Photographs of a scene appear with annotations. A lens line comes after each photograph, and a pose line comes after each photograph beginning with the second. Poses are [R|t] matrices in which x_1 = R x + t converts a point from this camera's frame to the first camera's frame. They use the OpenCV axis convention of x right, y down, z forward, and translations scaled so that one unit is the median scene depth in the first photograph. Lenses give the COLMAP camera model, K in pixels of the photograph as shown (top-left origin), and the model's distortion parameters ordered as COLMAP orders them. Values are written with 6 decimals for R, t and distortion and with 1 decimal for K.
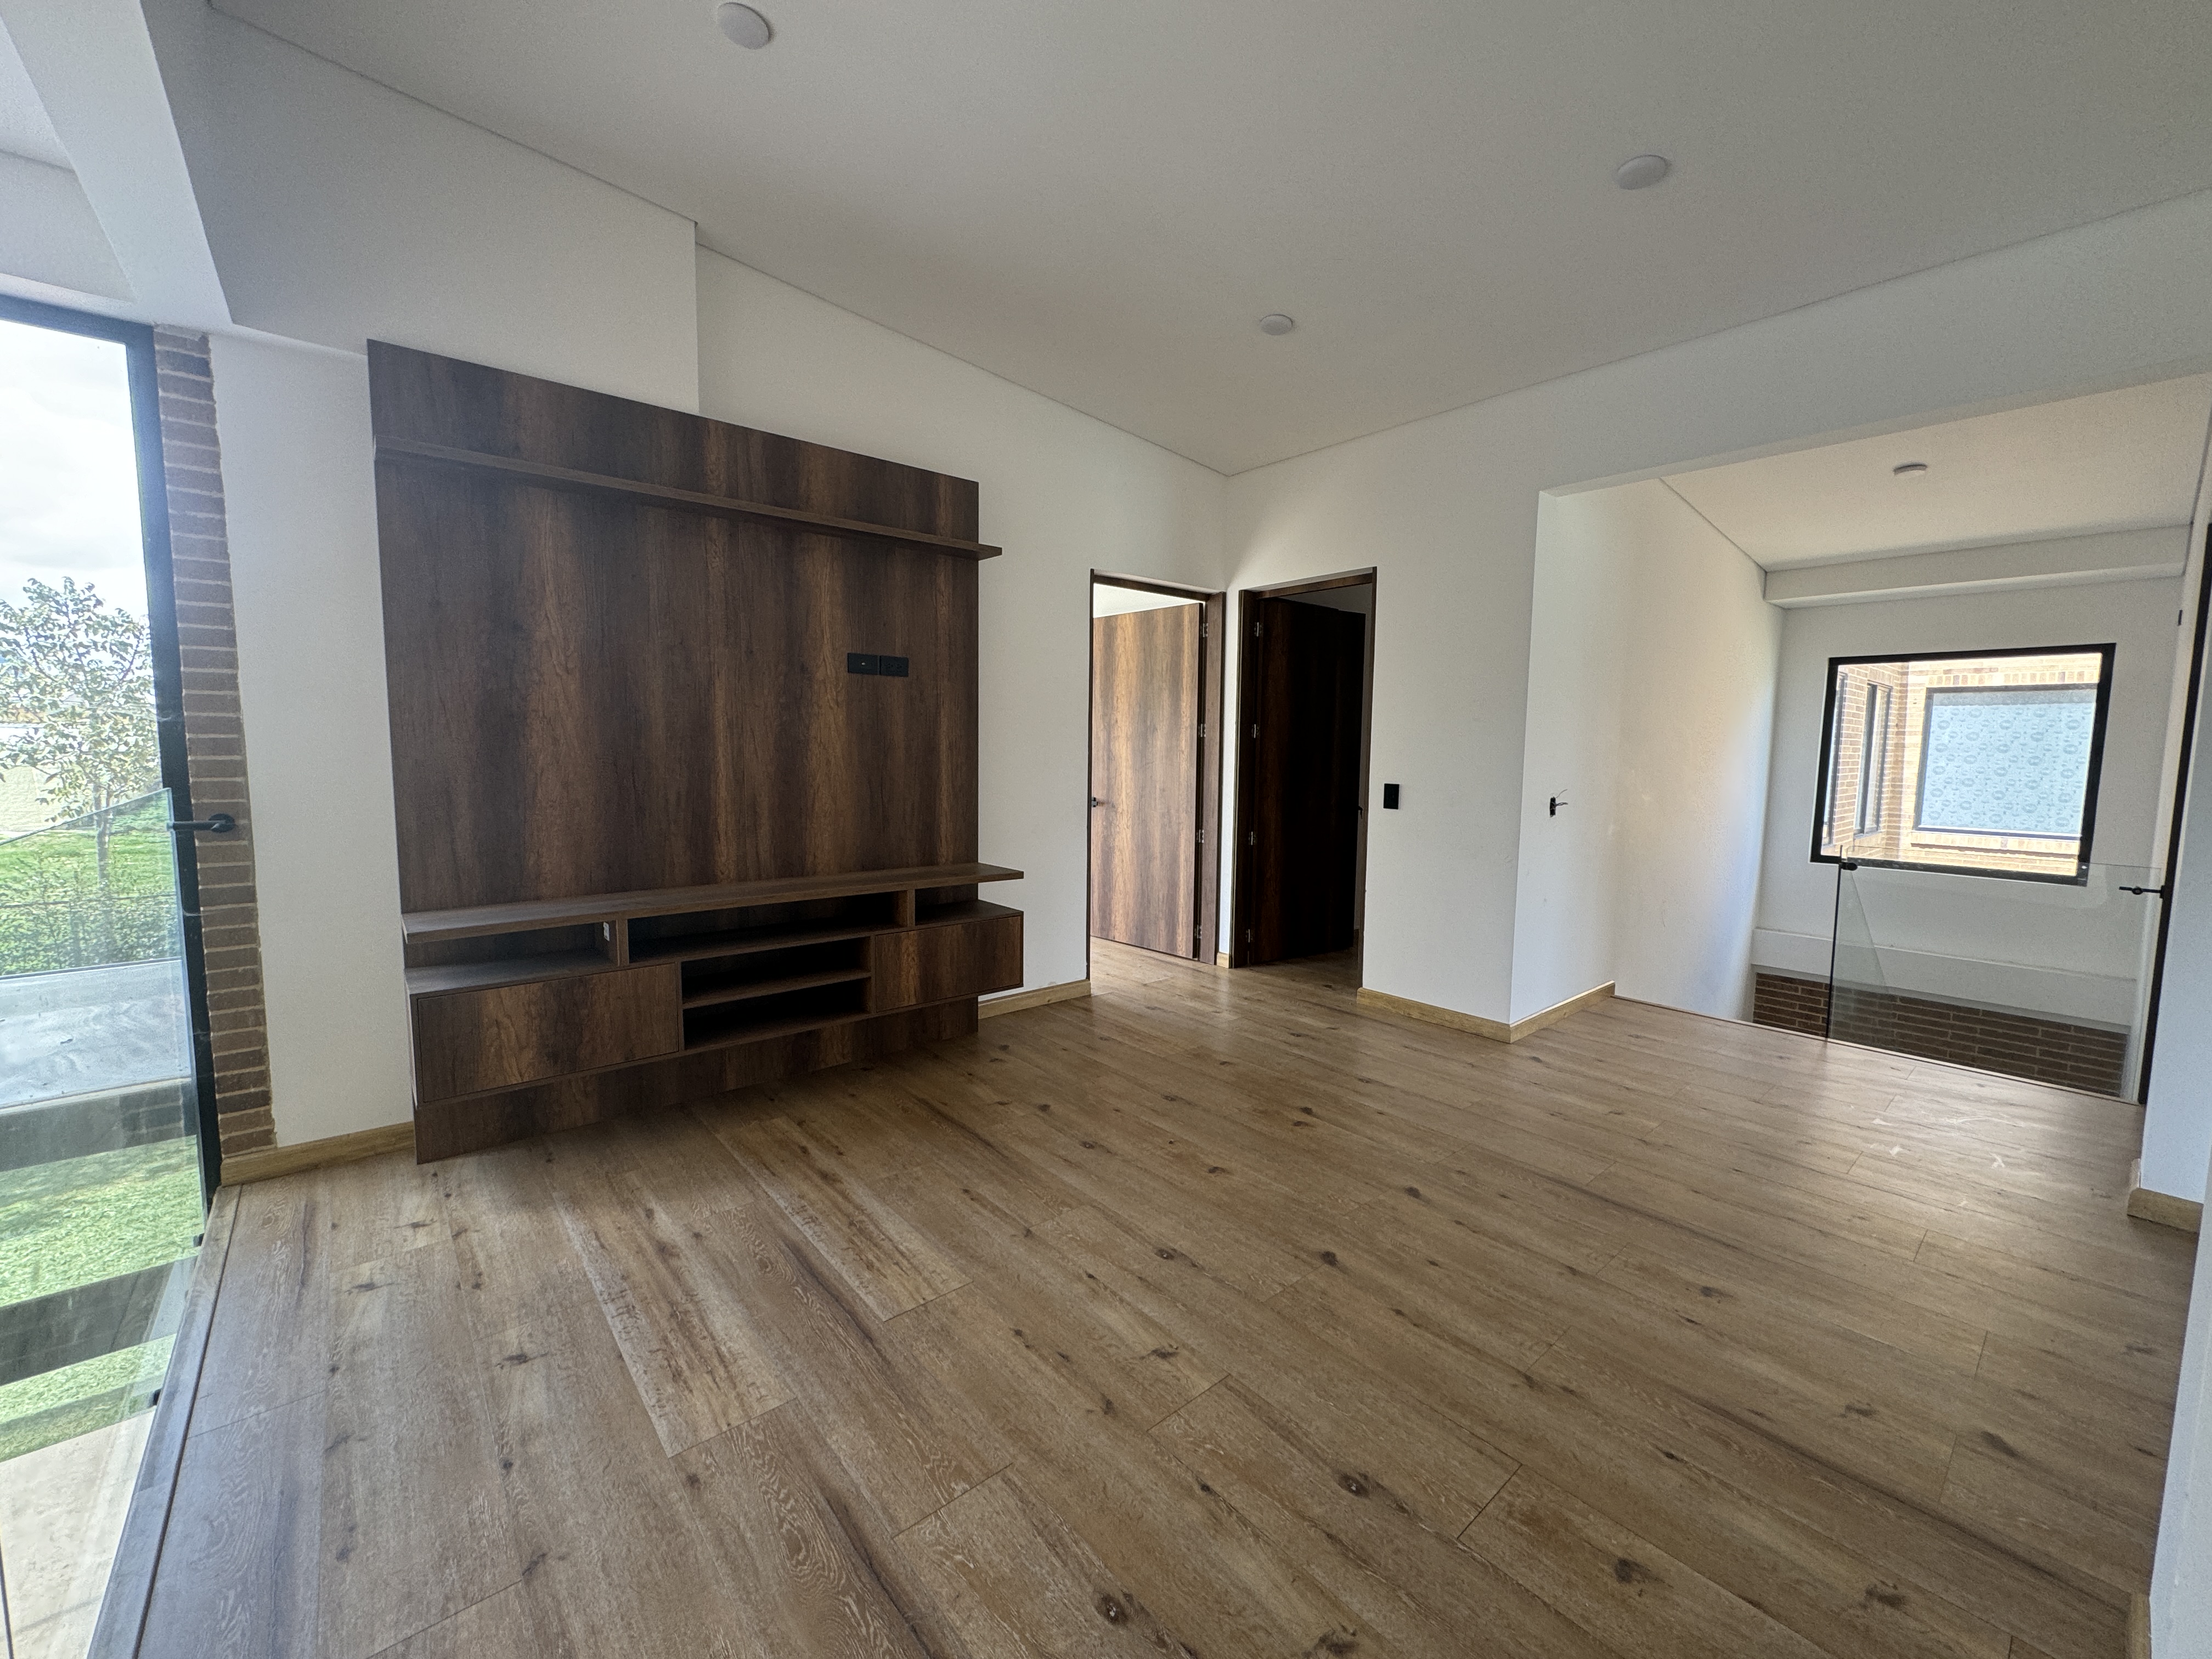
lens RADIAL K [[887.3, 0, 1106.0], [0, 887.3, 829.5], [0, 0, 1]] dist [-0.001247, -0.000158]
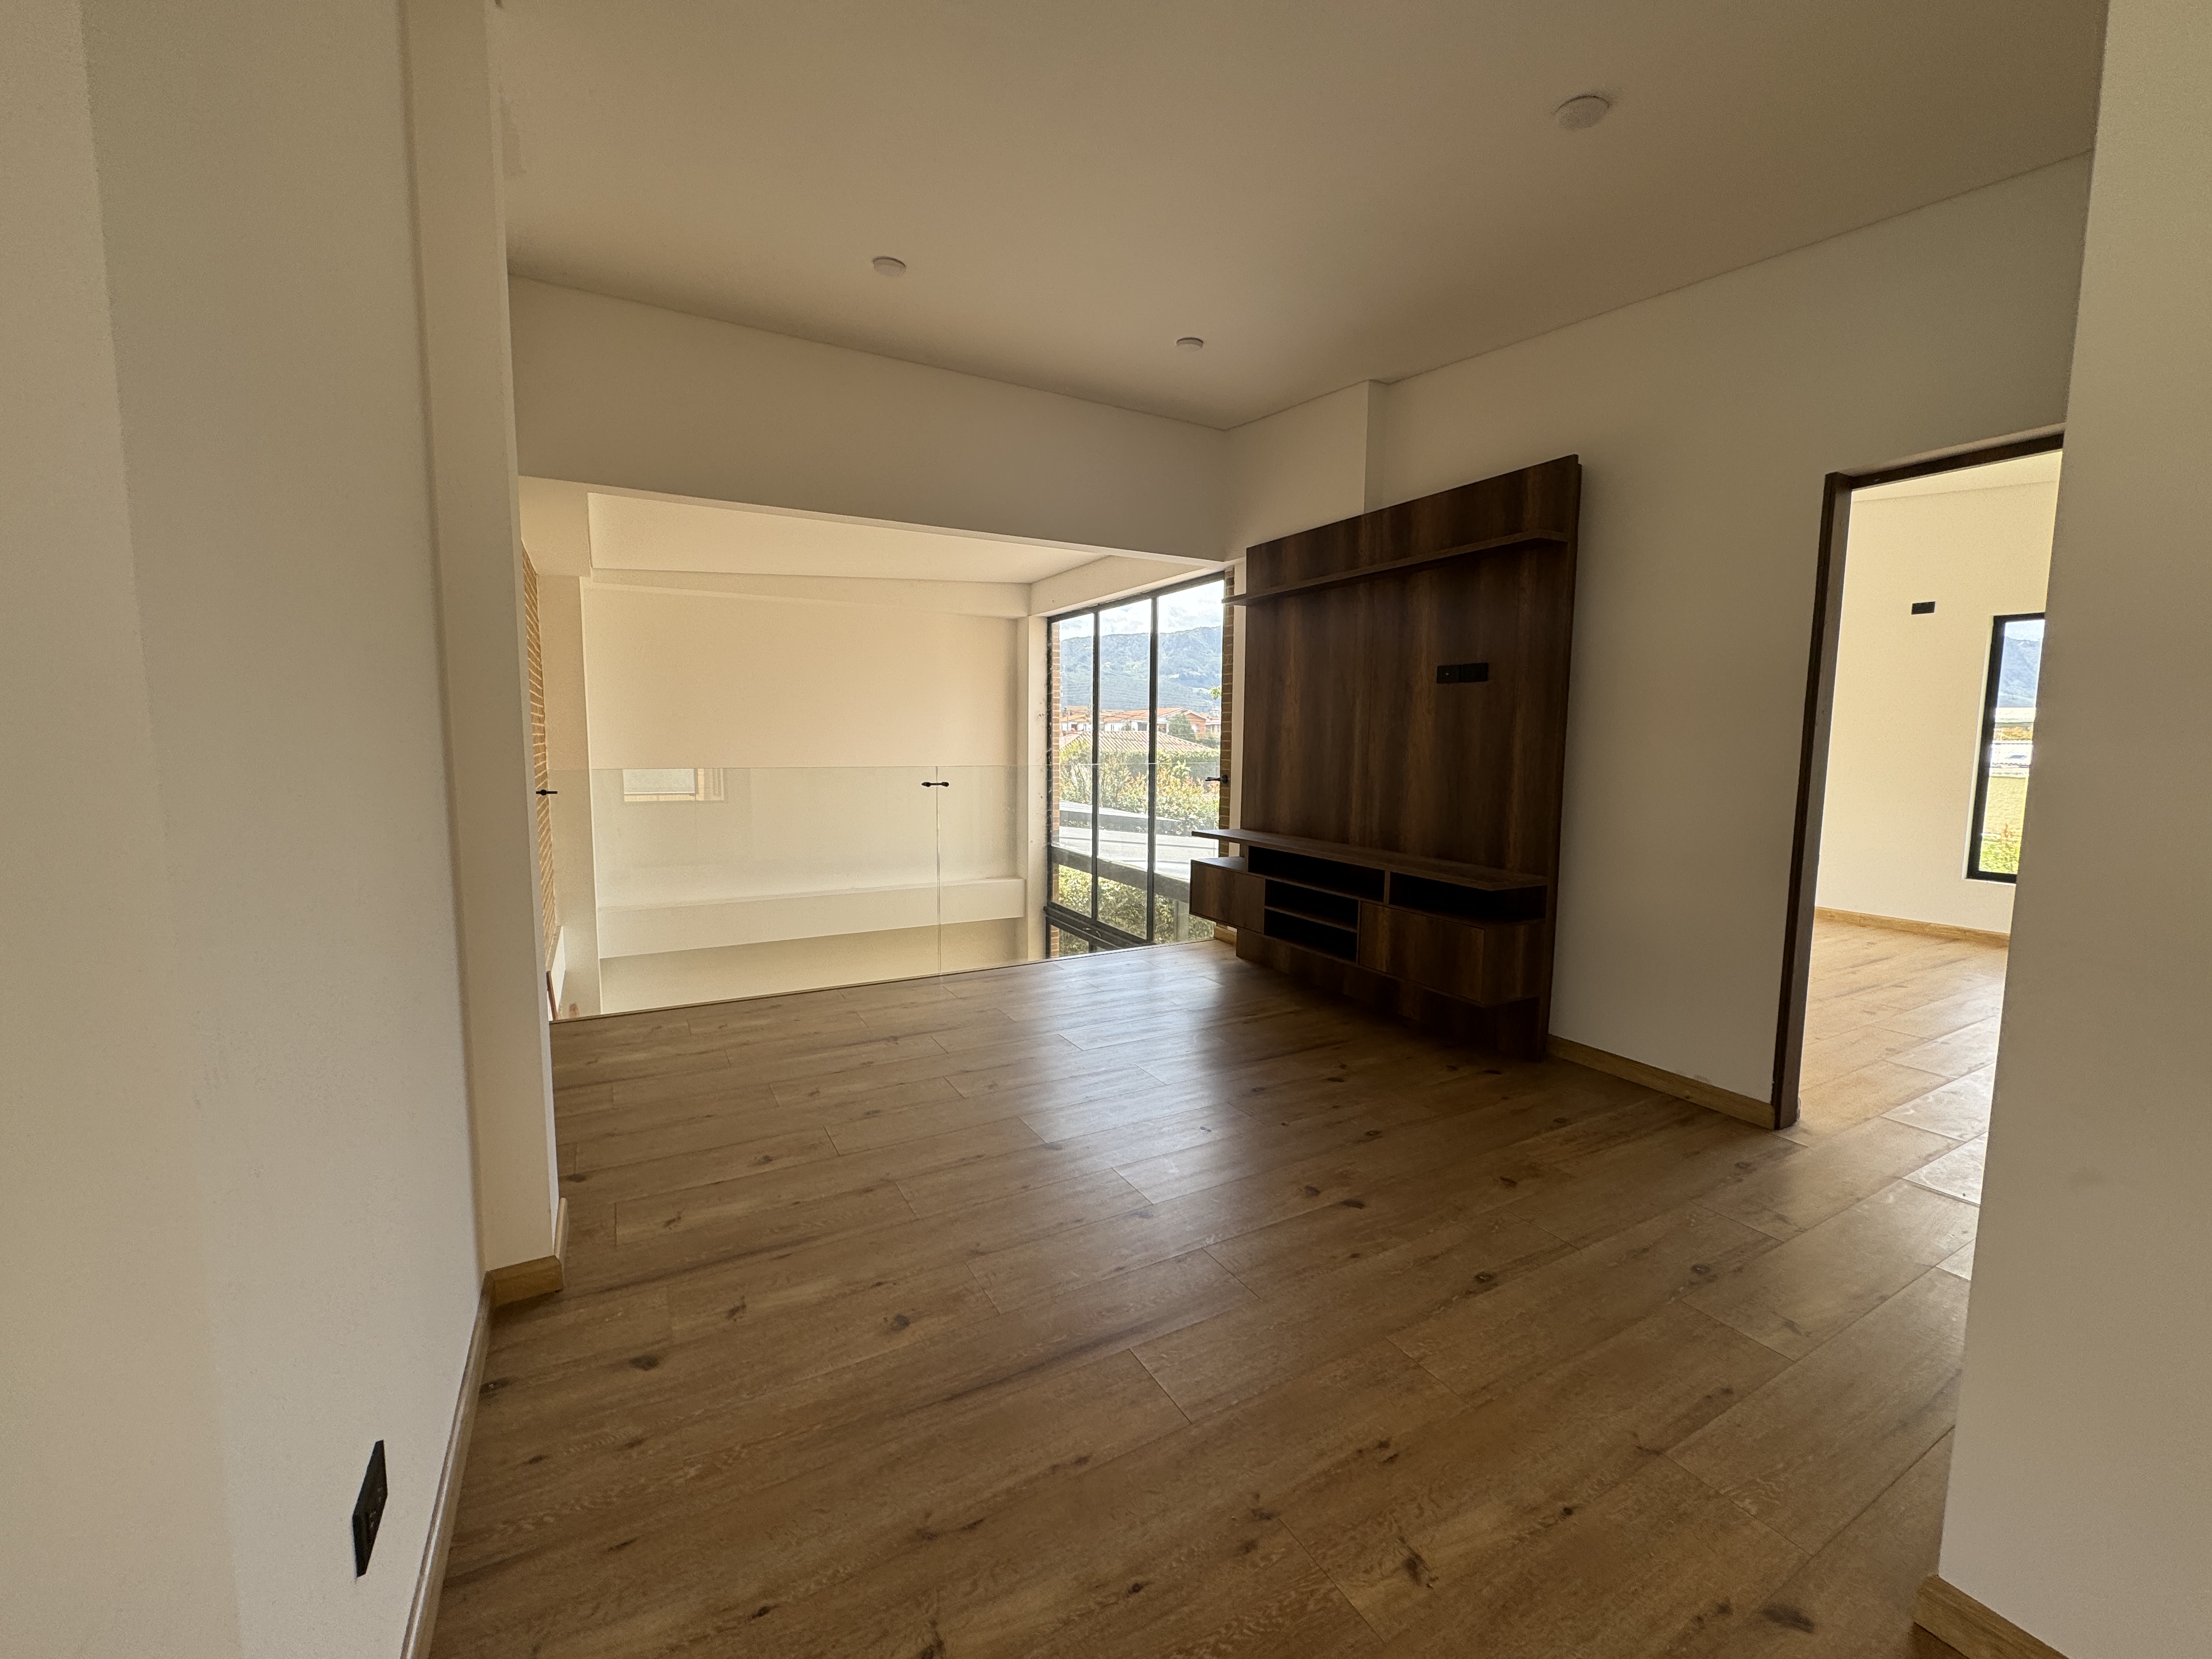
lens RADIAL K [[887.3, 0, 1106.0], [0, 887.3, 829.5], [0, 0, 1]] dist [-0.001247, -0.000158]
pose [[-0.201420, 0.087367, -0.975601, 1.006142], [-0.106631, 0.988139, 0.110504, -0.076443], [0.973684, 0.126287, -0.189715, 0.886499]]
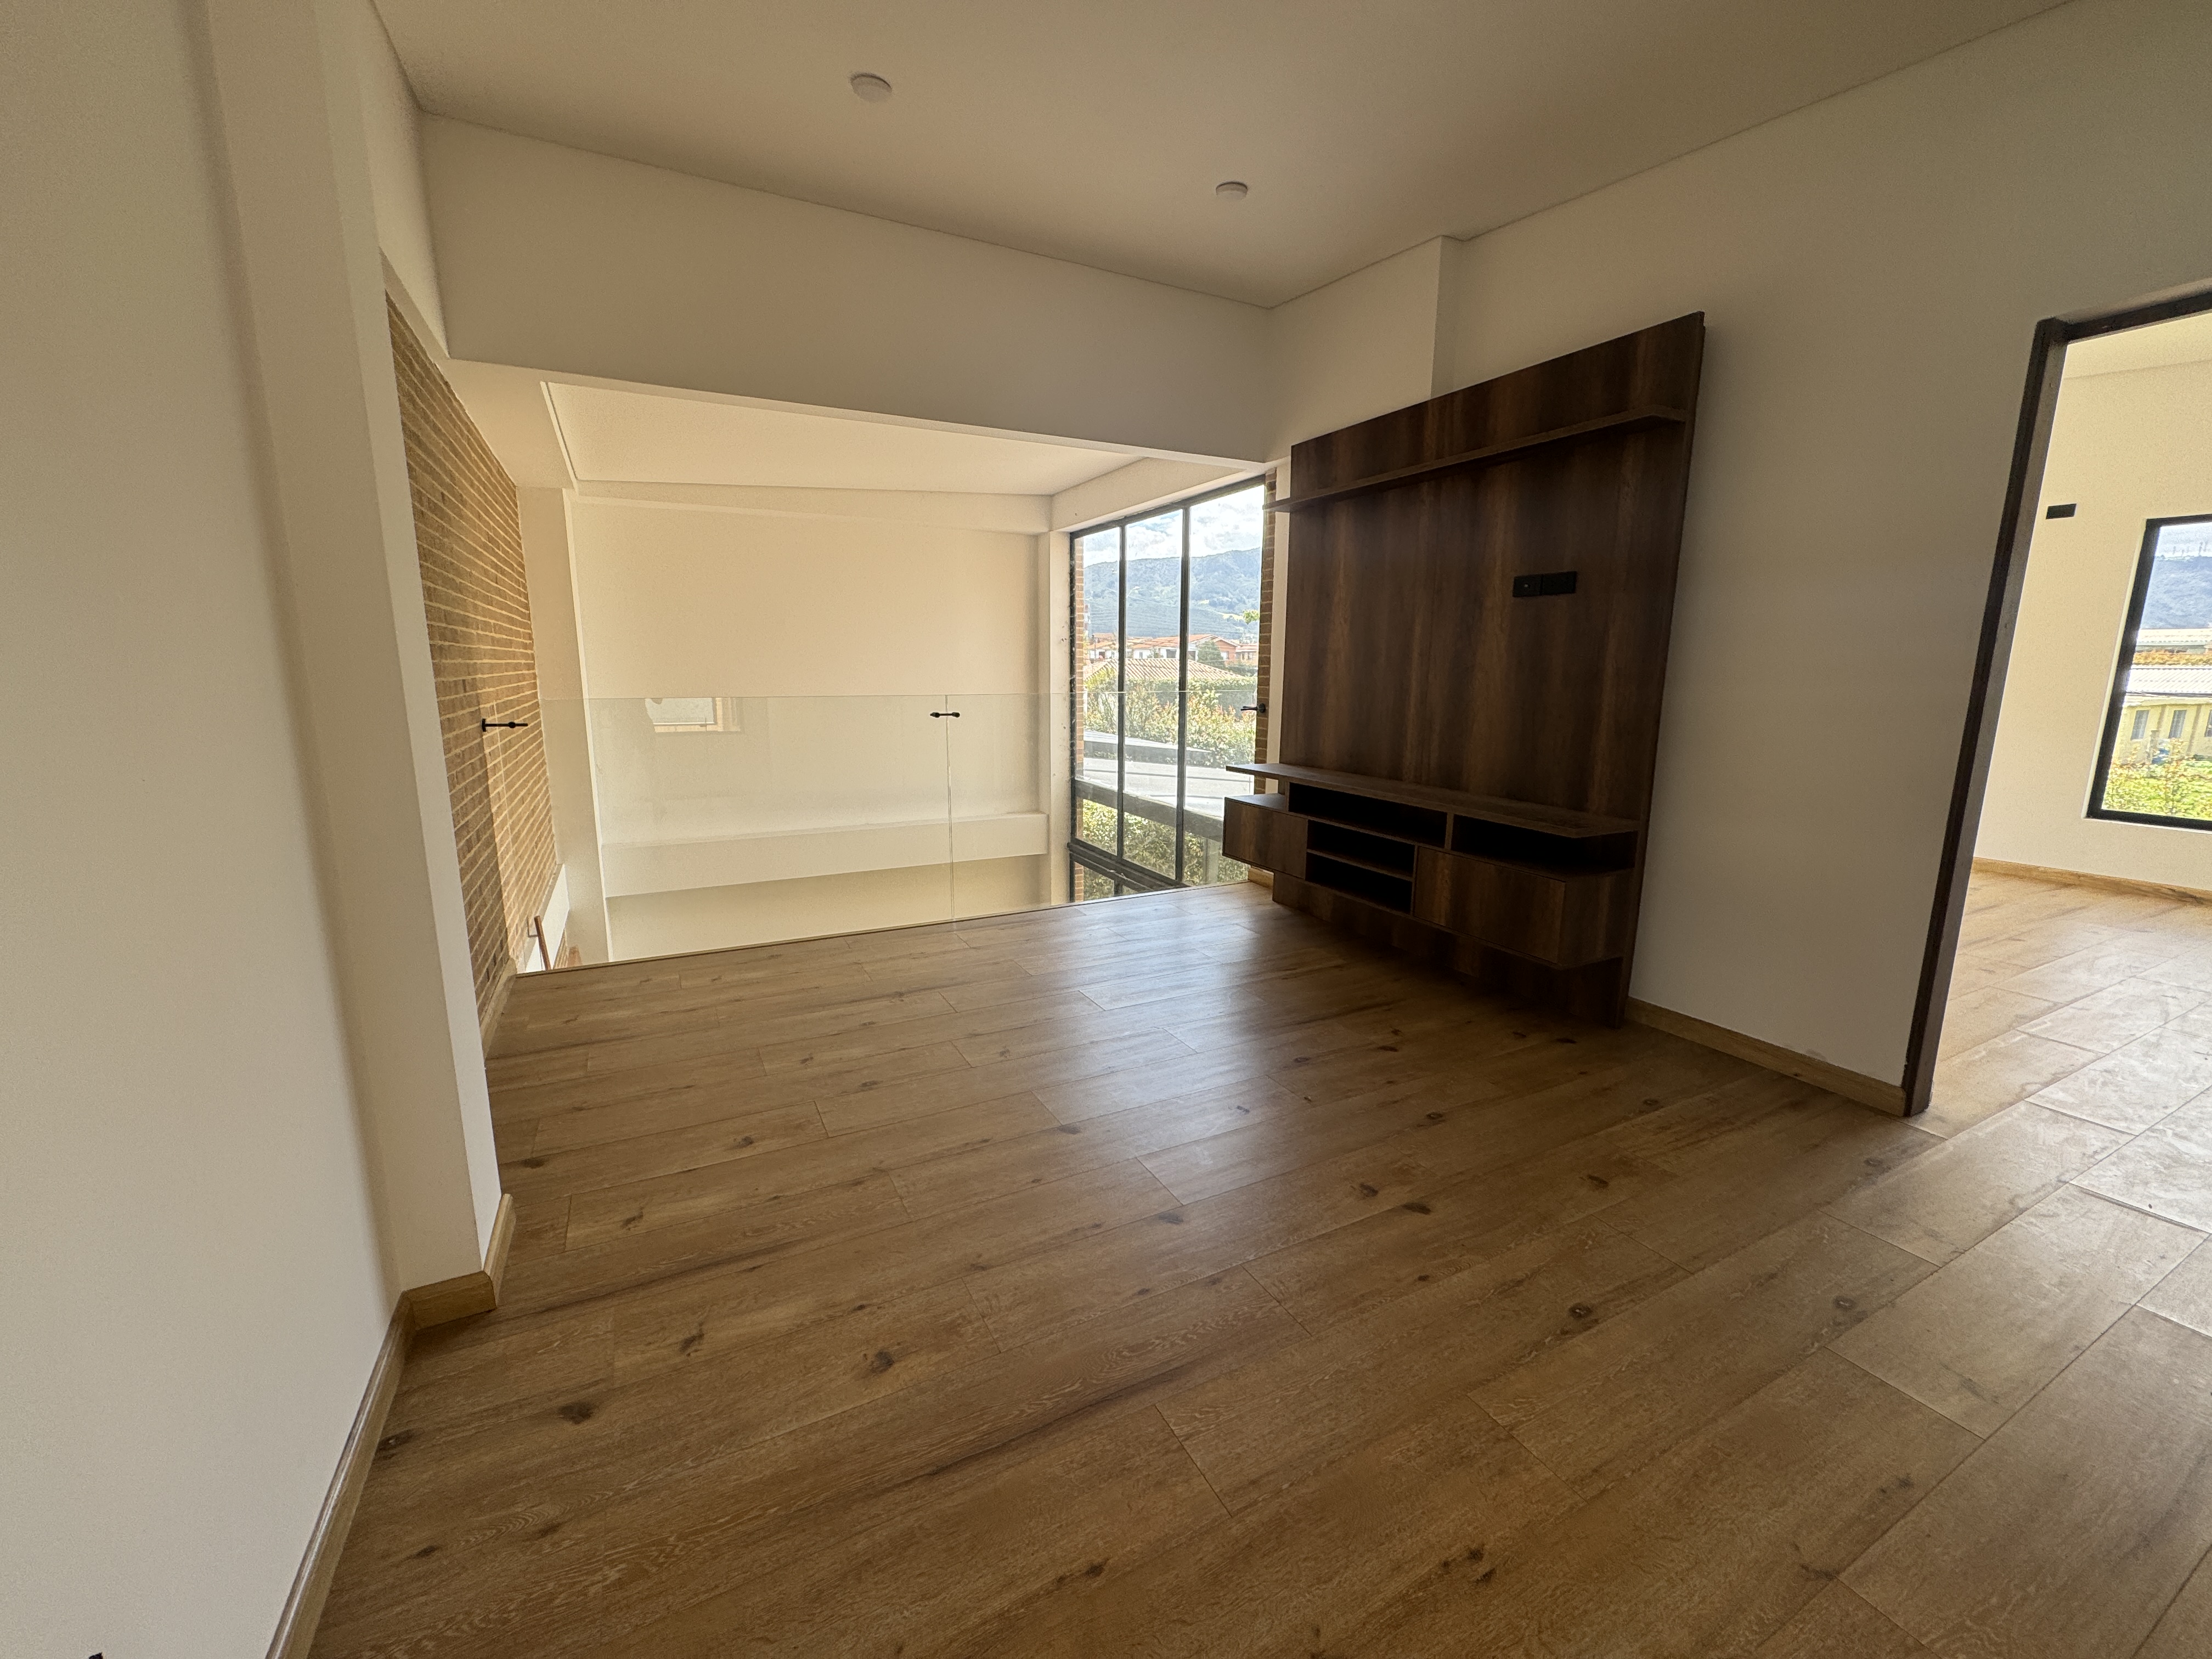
lens RADIAL K [[887.3, 0, 1106.0], [0, 887.3, 829.5], [0, 0, 1]] dist [-0.001247, -0.000158]
pose [[-0.231867, 0.164045, -0.958815, 0.877983], [-0.103106, 0.975980, 0.191916, -0.070895], [0.967268, 0.143359, -0.209384, 0.863790]]
